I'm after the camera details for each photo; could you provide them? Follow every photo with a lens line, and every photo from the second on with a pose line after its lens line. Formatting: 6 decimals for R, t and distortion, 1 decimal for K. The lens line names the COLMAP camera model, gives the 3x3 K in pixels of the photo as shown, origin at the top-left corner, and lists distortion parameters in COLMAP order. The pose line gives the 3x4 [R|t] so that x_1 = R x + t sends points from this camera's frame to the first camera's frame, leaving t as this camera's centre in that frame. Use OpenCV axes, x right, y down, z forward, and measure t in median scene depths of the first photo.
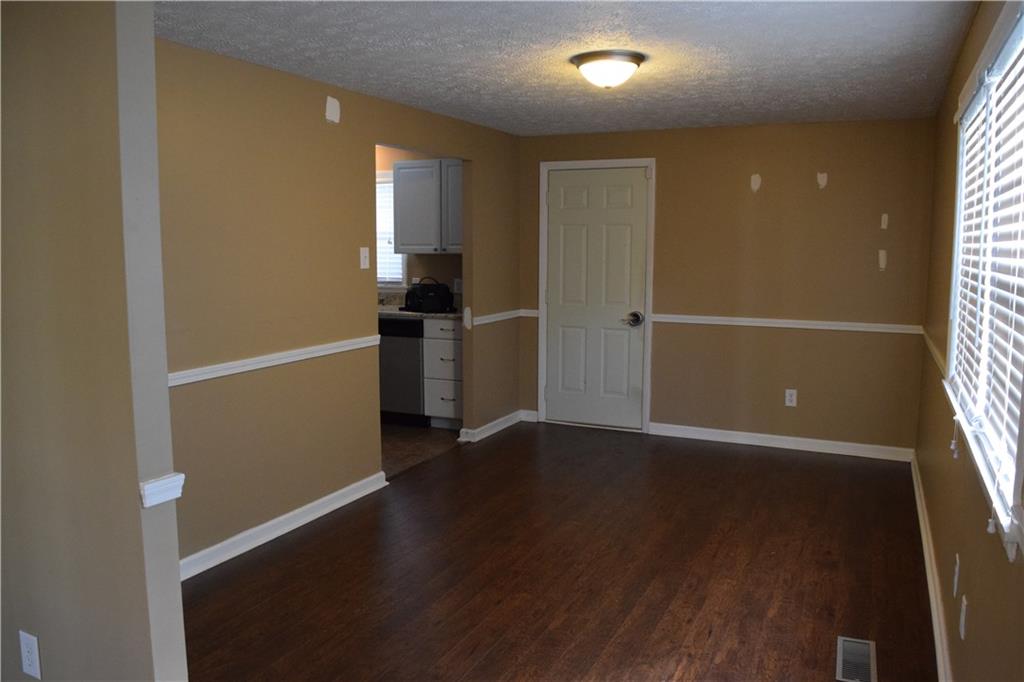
lens RADIAL K [[802.3, 0, 513.1], [0, 802.3, 338.8], [0, 0, 1]] dist [-0.097534, 0.023129]
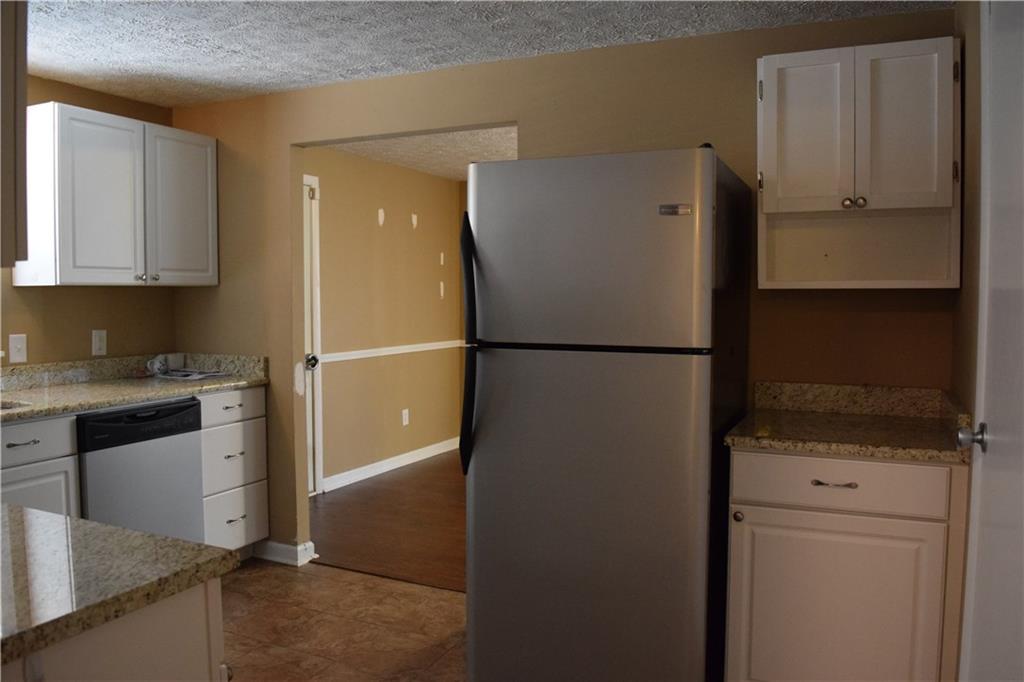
lens RADIAL K [[802.3, 0, 513.3], [0, 802.3, 337.5], [0, 0, 1]] dist [-0.097534, 0.023129]
pose [[-0.000475, -0.058764, 0.998272, -0.679453], [0.111746, 0.992016, 0.058449, -0.074864], [-0.993737, 0.111580, 0.006096, 0.764010]]
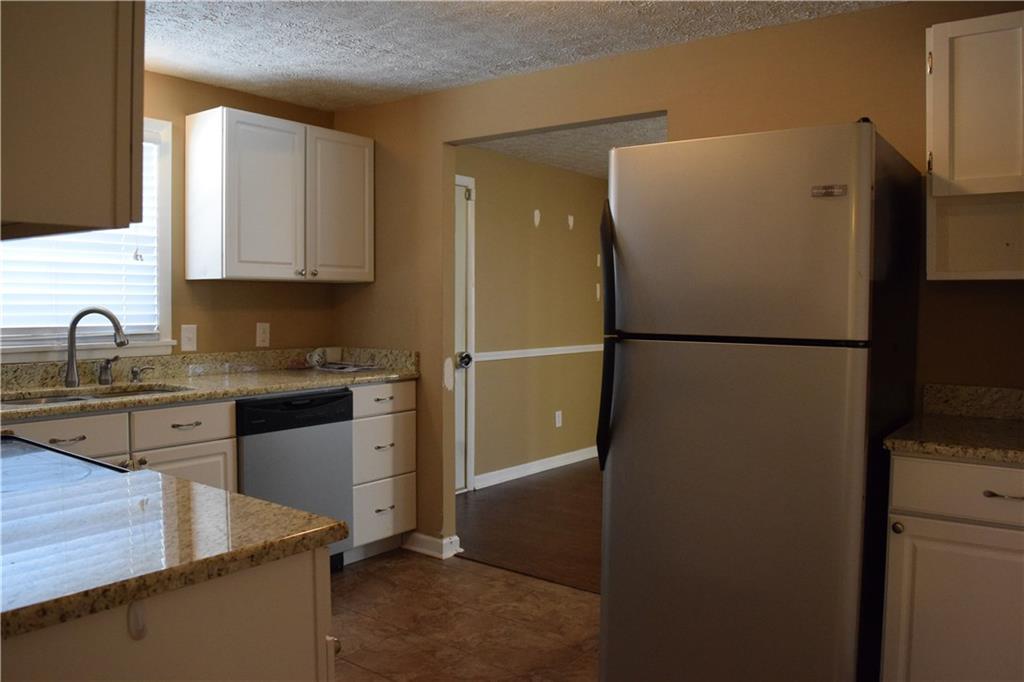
lens RADIAL K [[802.3, 0, 512.4], [0, 802.3, 338.4], [0, 0, 1]] dist [-0.097534, 0.023129]
pose [[0.205330, -0.046911, 0.977568, -0.668361], [0.104920, 0.994149, 0.025669, -0.063770], [-0.973053, 0.097296, 0.209051, 0.752941]]
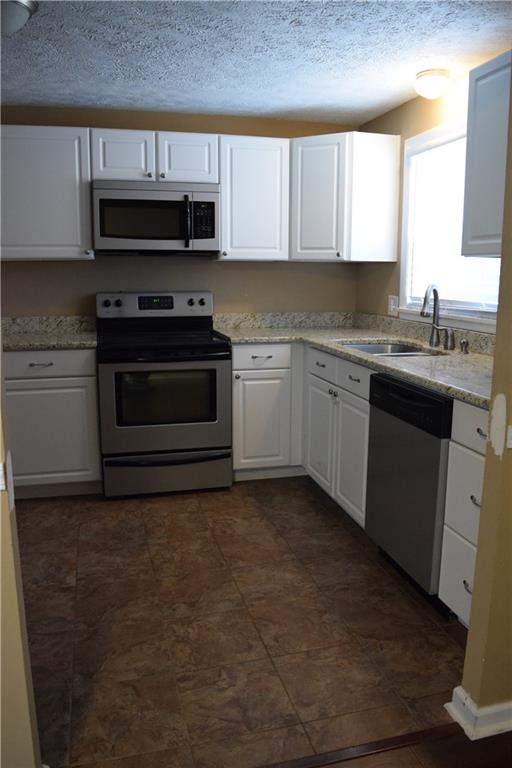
lens RADIAL K [[601.7, 0, 254.9], [0, 601.7, 382.6], [0, 0, 1]] dist [-0.097534, 0.023129]
pose [[0.637167, 0.143227, -0.757301, 0.068096], [-0.094558, 0.989685, 0.107620, -0.058629], [0.764903, 0.003036, 0.644138, 0.699868]]
